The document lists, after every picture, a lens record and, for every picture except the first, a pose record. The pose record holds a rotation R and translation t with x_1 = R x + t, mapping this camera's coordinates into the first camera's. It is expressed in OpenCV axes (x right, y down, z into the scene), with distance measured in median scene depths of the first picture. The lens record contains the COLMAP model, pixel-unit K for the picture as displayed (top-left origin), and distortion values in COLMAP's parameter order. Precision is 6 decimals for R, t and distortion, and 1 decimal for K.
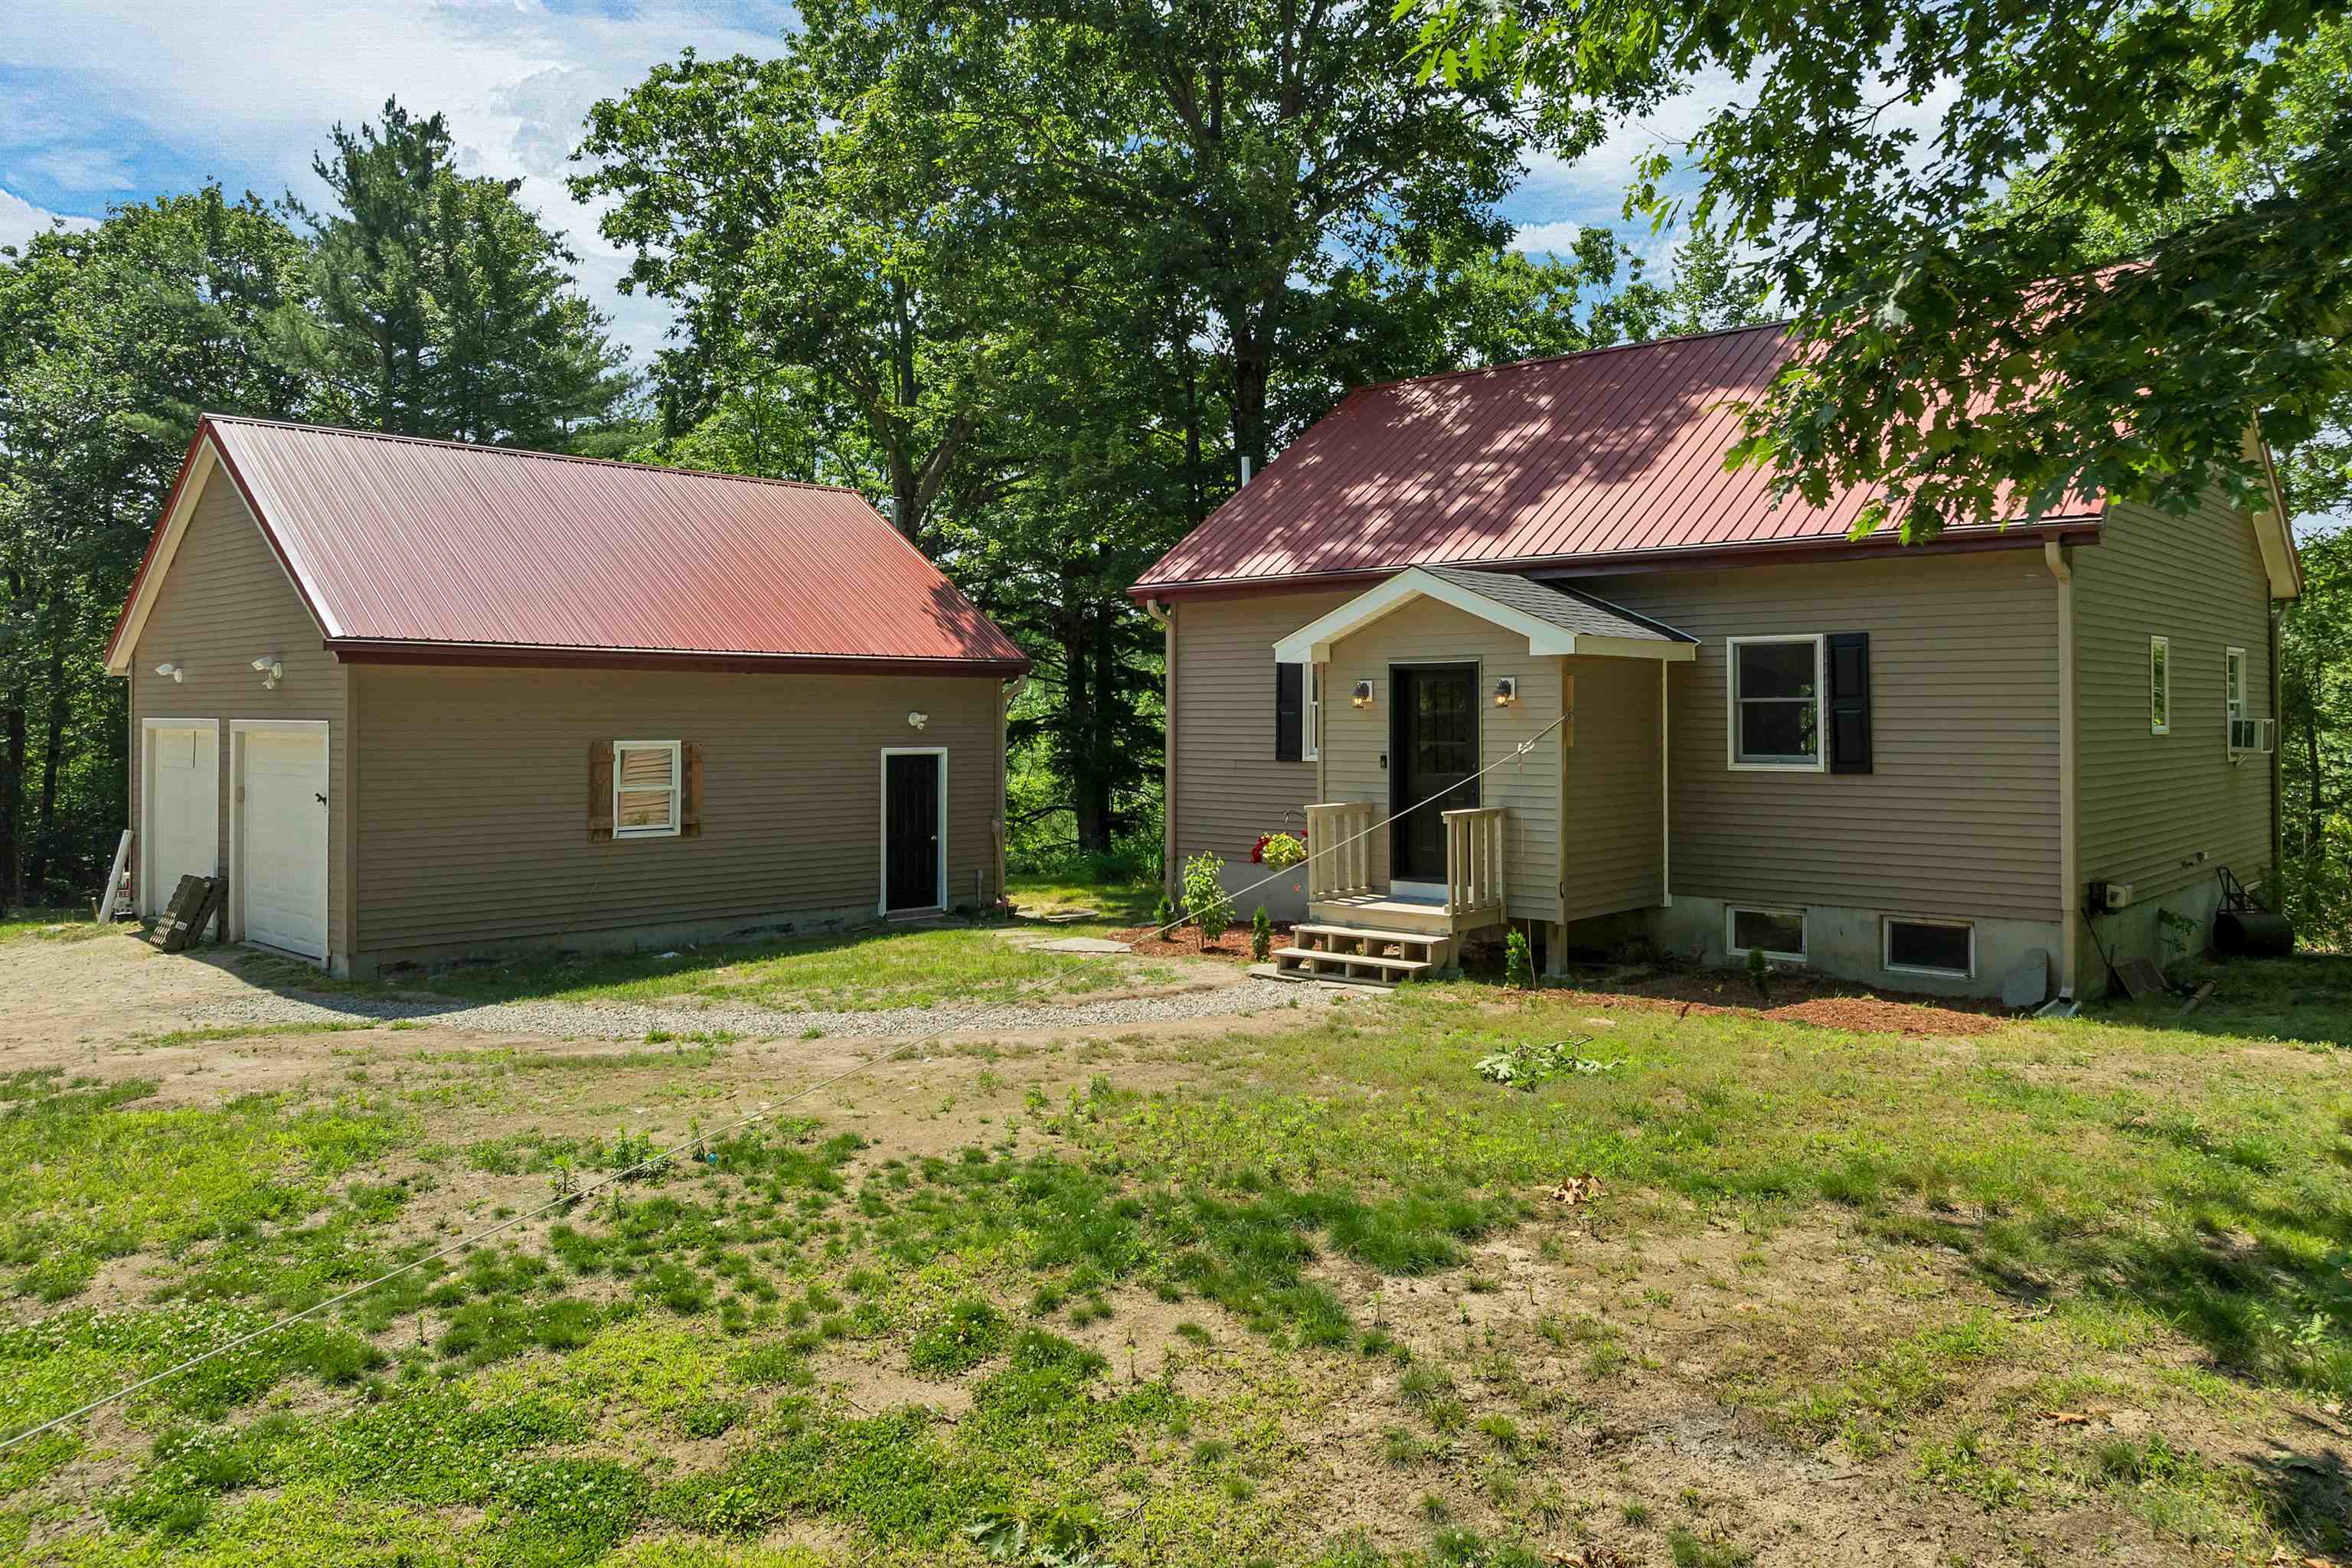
lens RADIAL K [[1689.5, 0, 1213.5], [0, 1689.5, 688.0], [0, 0, 1]] dist [-0.034431, -0.002243]
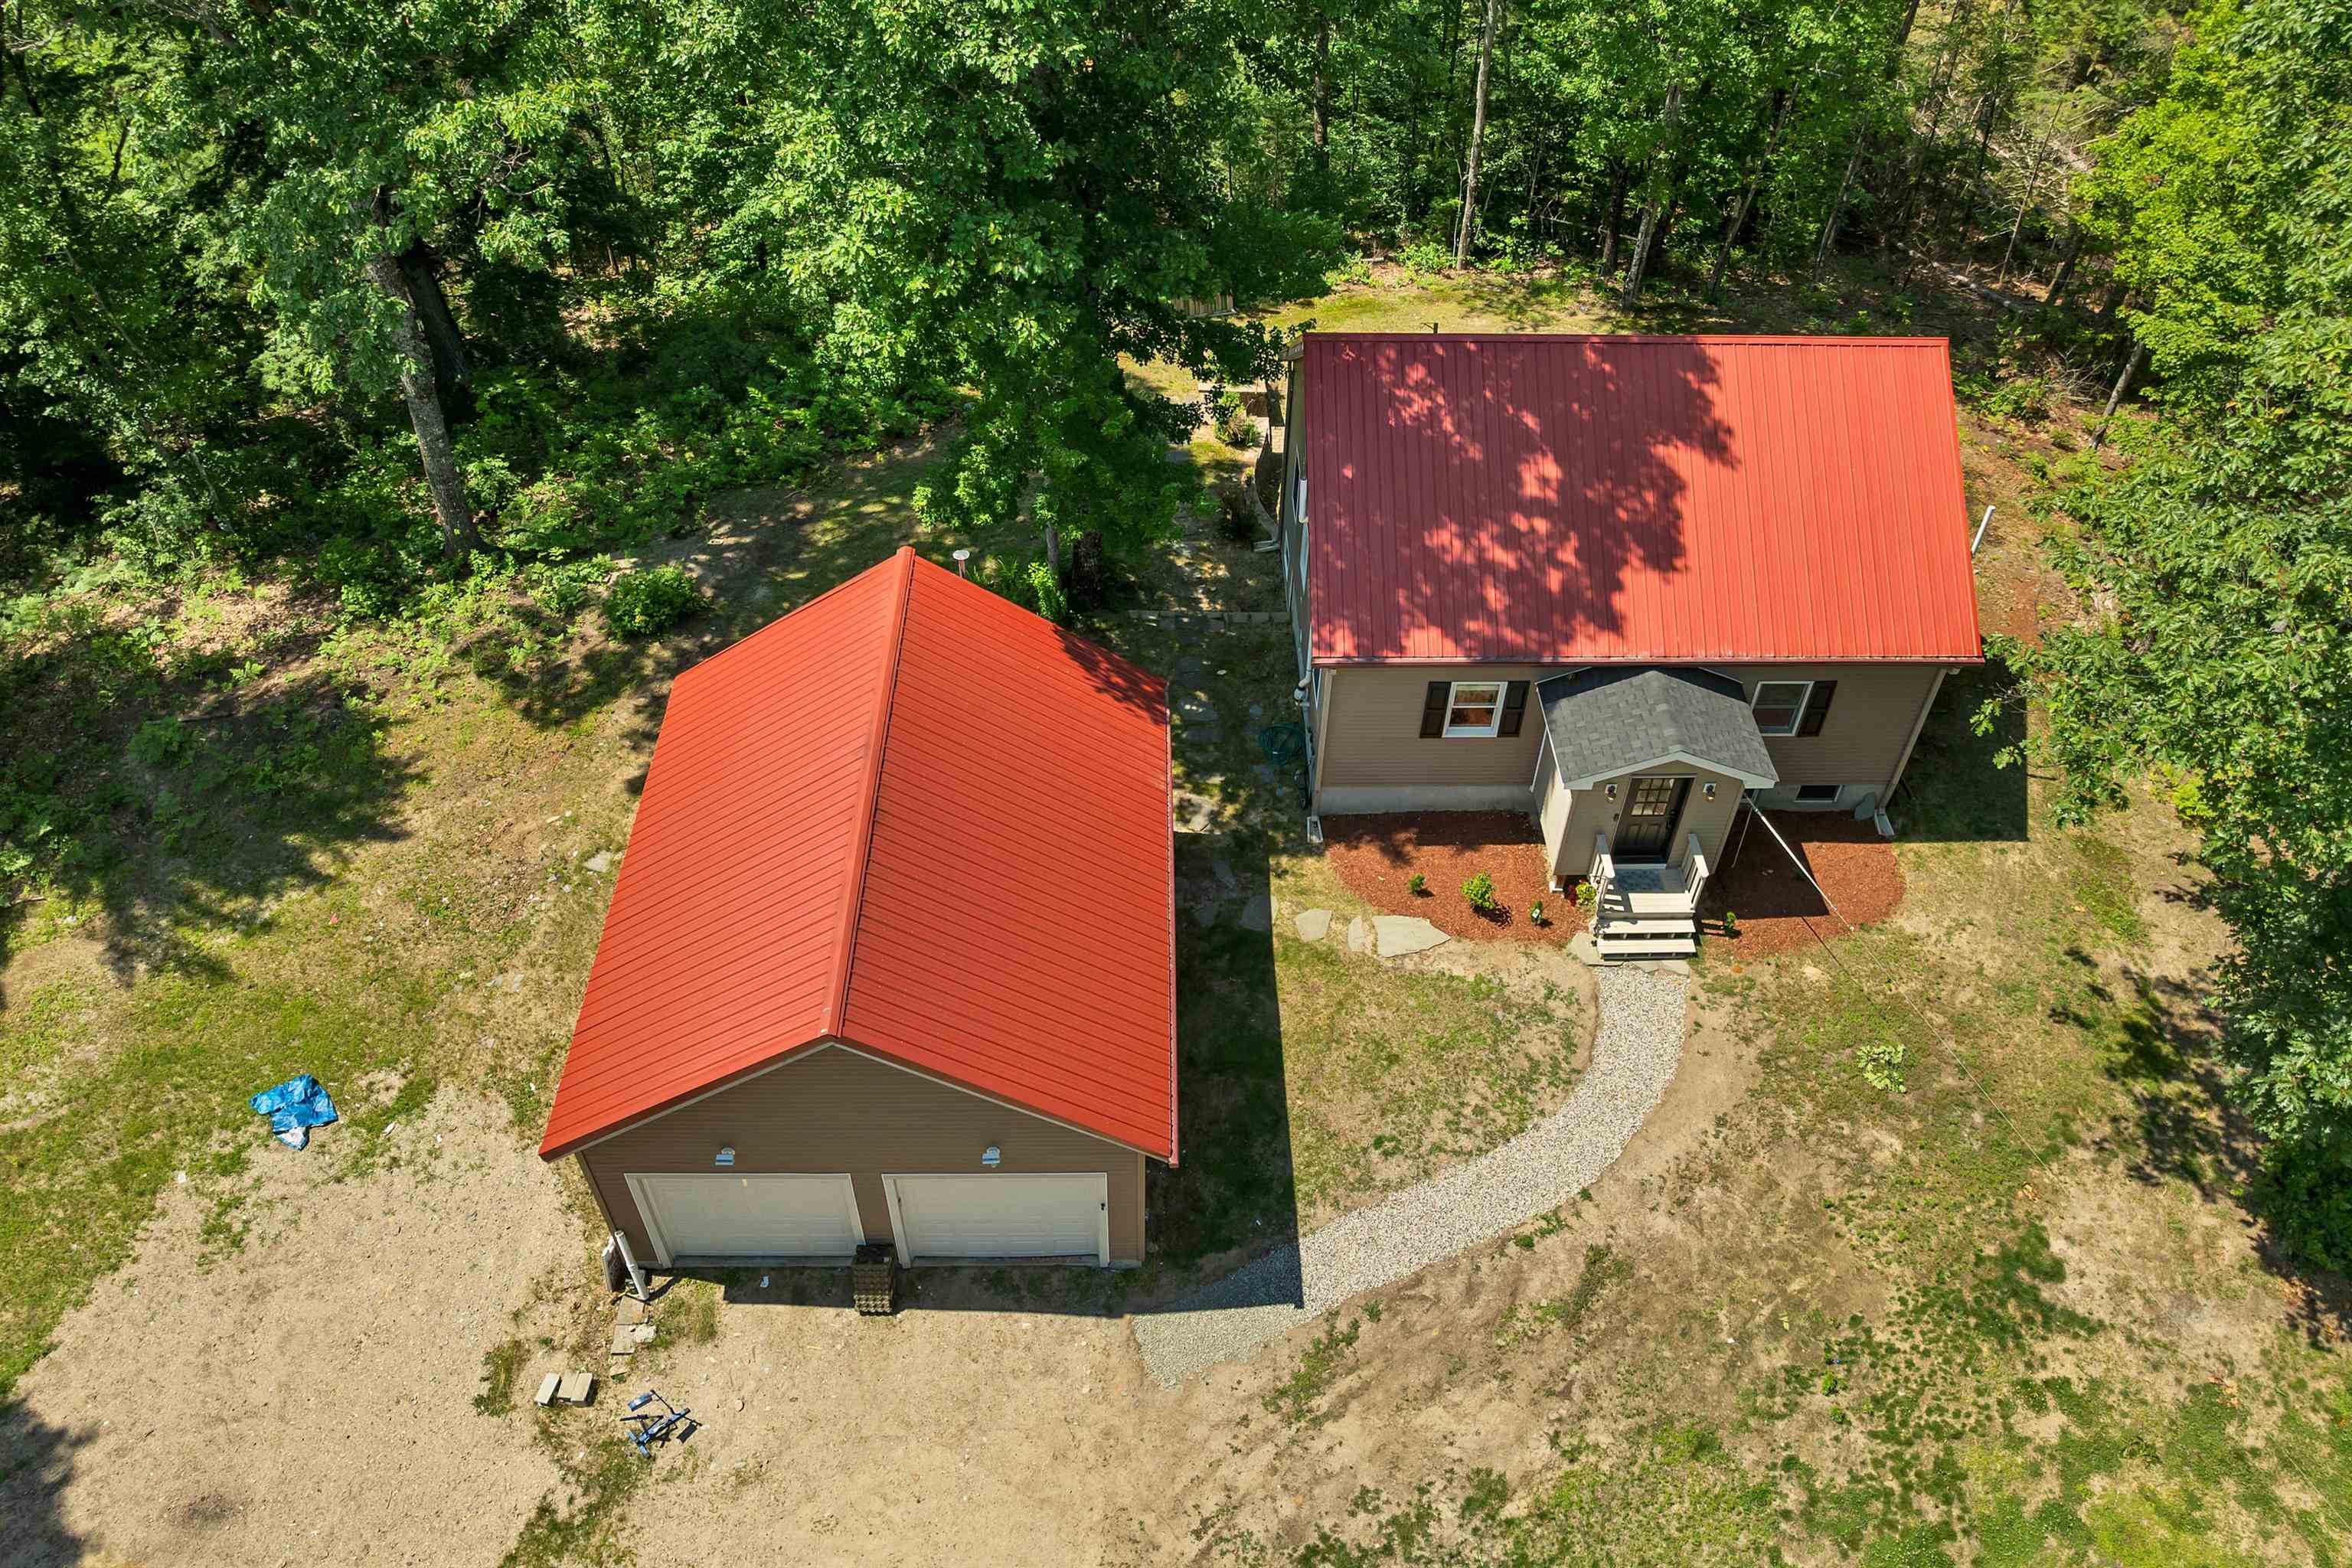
lens RADIAL K [[1689.5, 0, 1198.2], [0, 1689.5, 741.1], [0, 0, 1]] dist [-0.034431, -0.002243]
pose [[0.730712, -0.477072, 0.488326, -1.058406], [-0.013394, 0.705146, 0.708936, -1.286473], [-0.682555, -0.524569, 0.508868, 0.498388]]
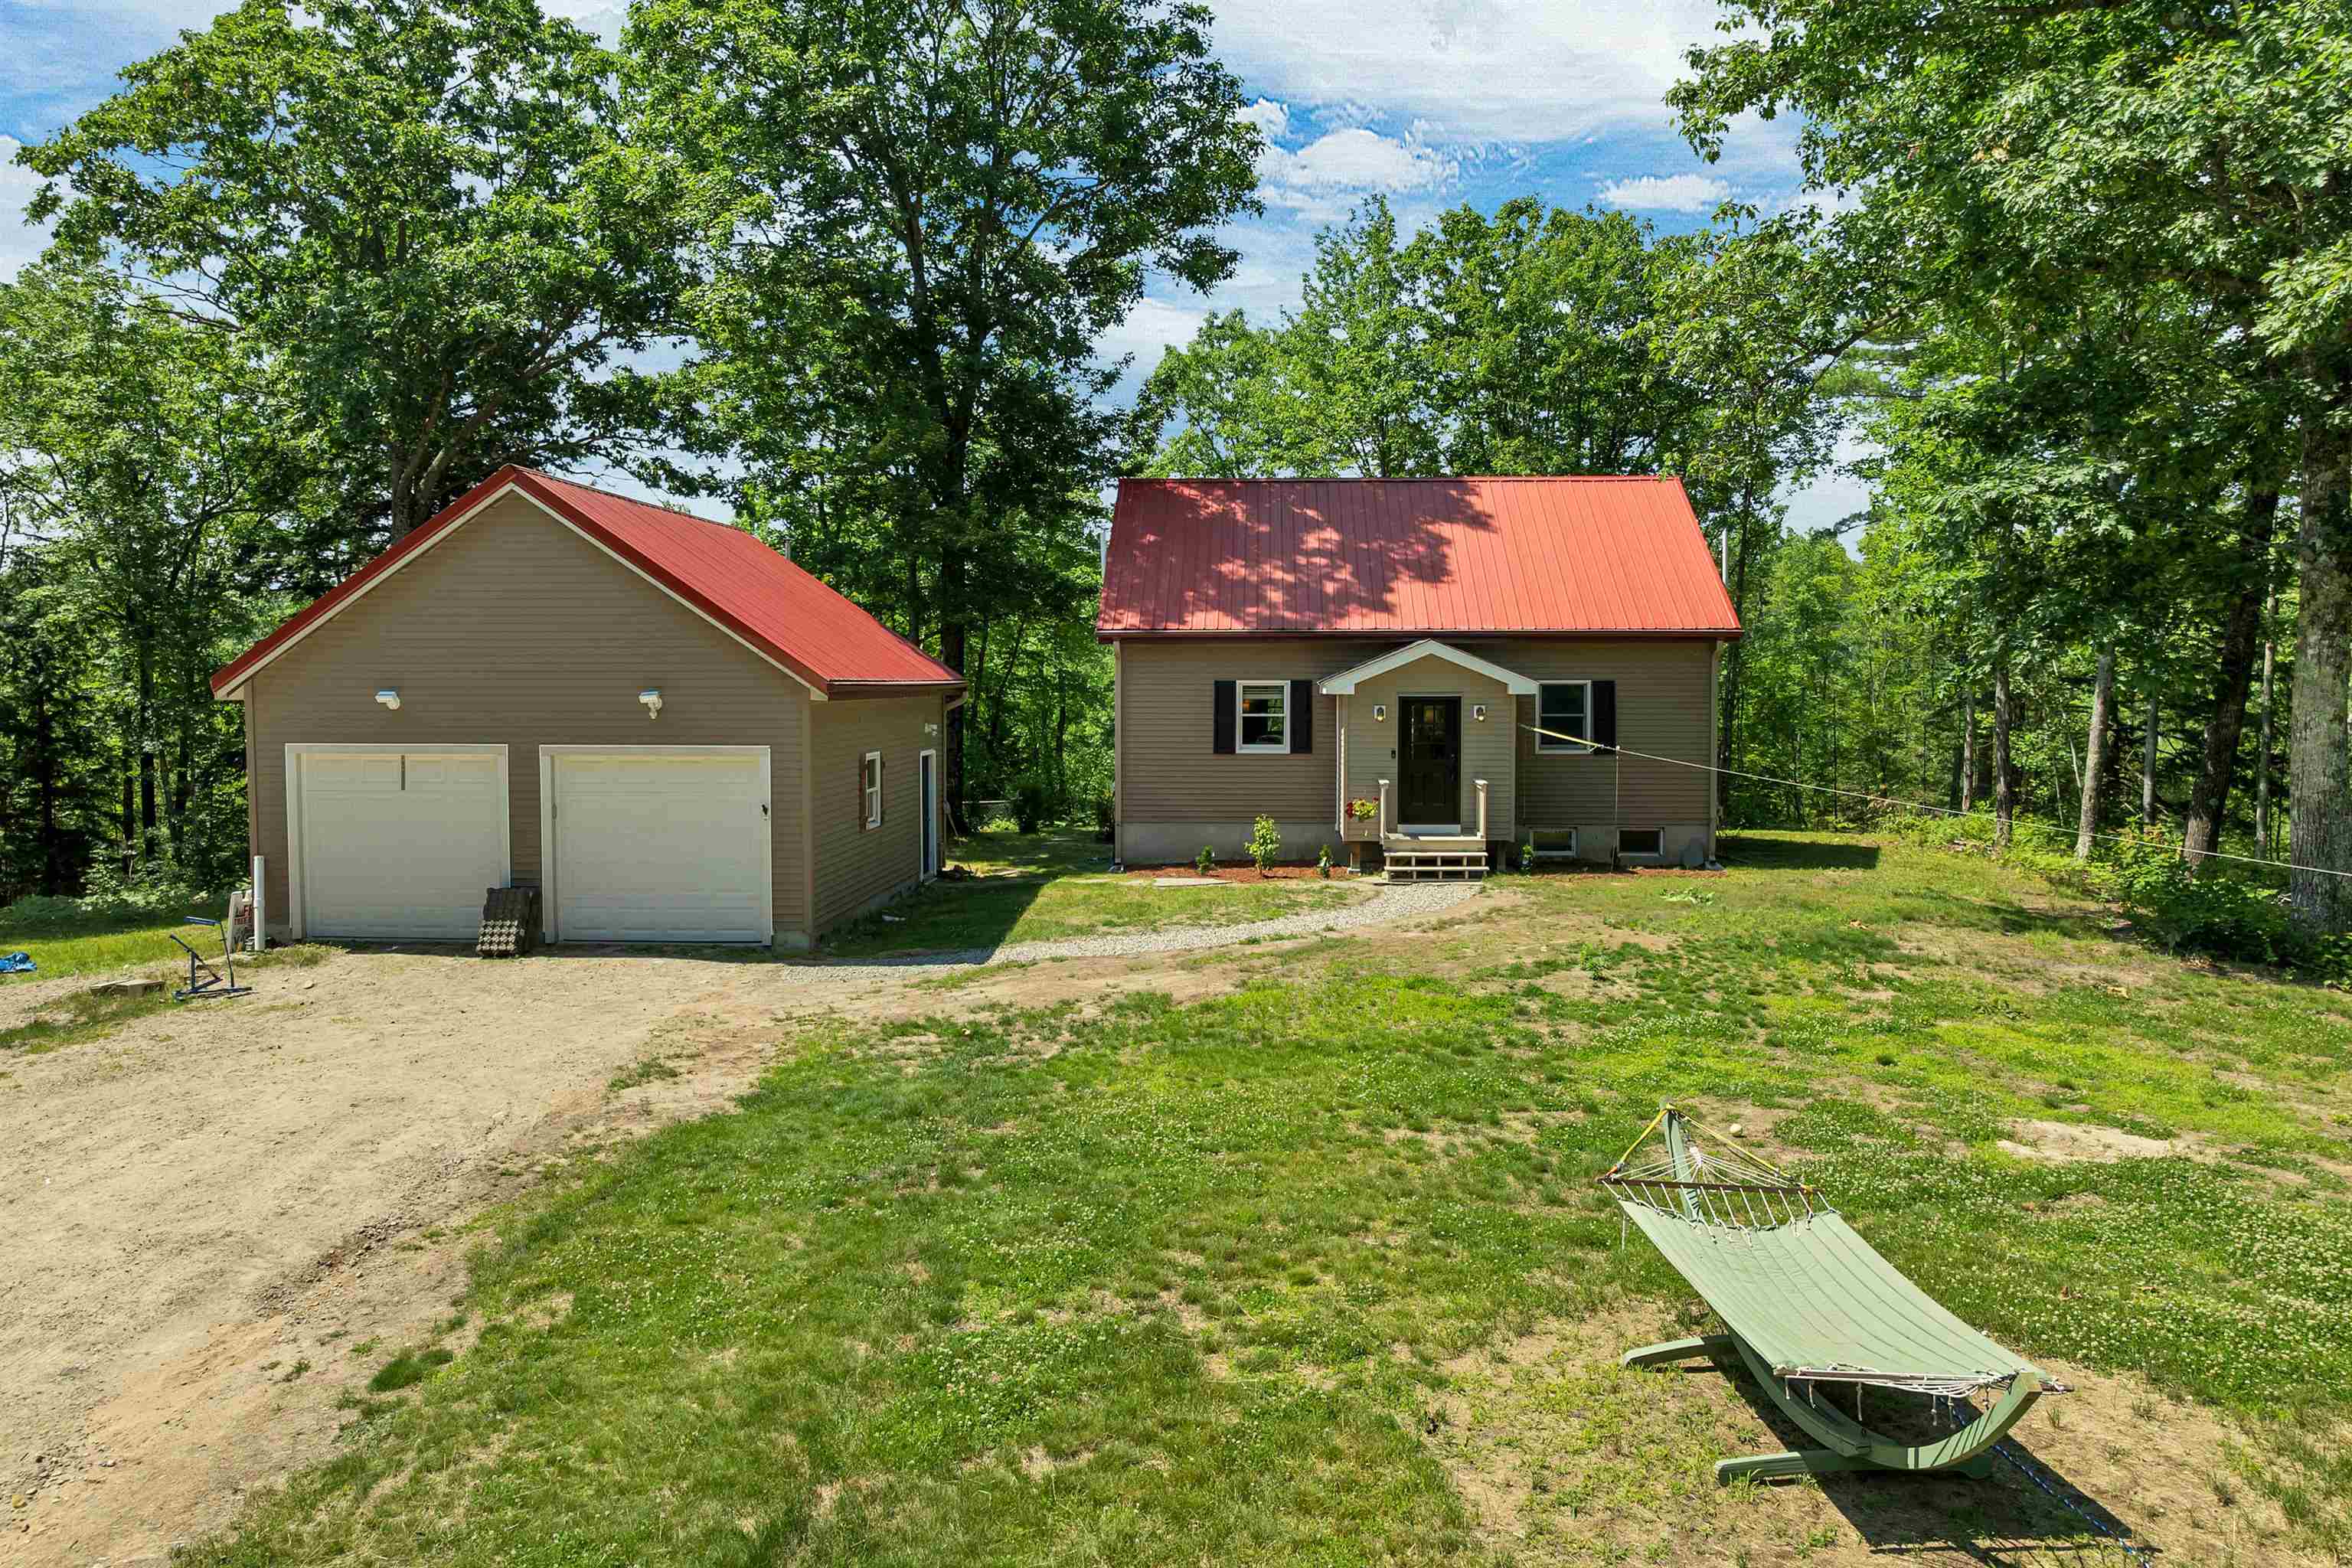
lens RADIAL K [[1689.5, 0, 1198.7], [0, 1689.5, 772.6], [0, 0, 1]] dist [-0.034431, -0.002243]
pose [[0.775011, -0.035682, 0.630940, -1.178820], [-0.010527, 0.997537, 0.069344, -0.055645], [-0.631860, -0.060384, 0.772726, -0.182966]]
